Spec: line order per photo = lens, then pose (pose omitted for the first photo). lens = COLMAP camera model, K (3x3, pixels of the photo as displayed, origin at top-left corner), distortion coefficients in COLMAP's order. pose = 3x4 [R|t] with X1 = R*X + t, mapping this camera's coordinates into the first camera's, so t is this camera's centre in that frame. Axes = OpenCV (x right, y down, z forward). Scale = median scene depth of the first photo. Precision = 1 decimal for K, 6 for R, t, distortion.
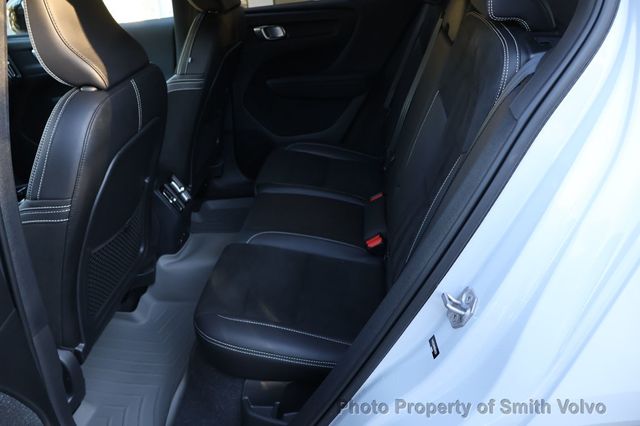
lens RADIAL K [[539.4, 0, 320.0], [0, 539.4, 213.0], [0, 0, 1]] dist [0.009877, 0.008489]
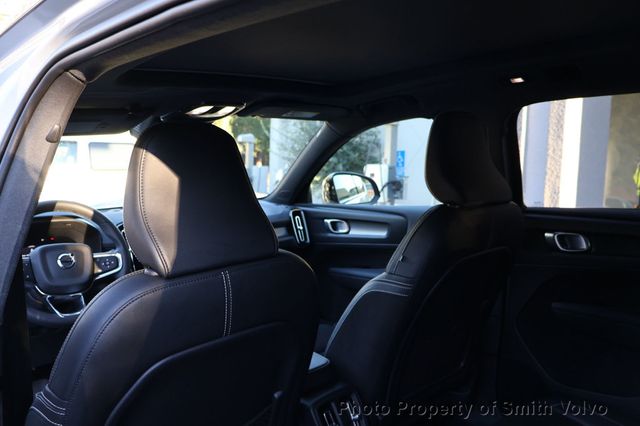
lens RADIAL K [[539.4, 0, 320.0], [0, 539.4, 213.0], [0, 0, 1]] dist [0.009877, 0.008489]
pose [[0.745865, 0.131142, -0.653059, 0.173128], [-0.333146, 0.922437, -0.195252, -0.149603], [0.576801, 0.363196, 0.731703, 0.329482]]
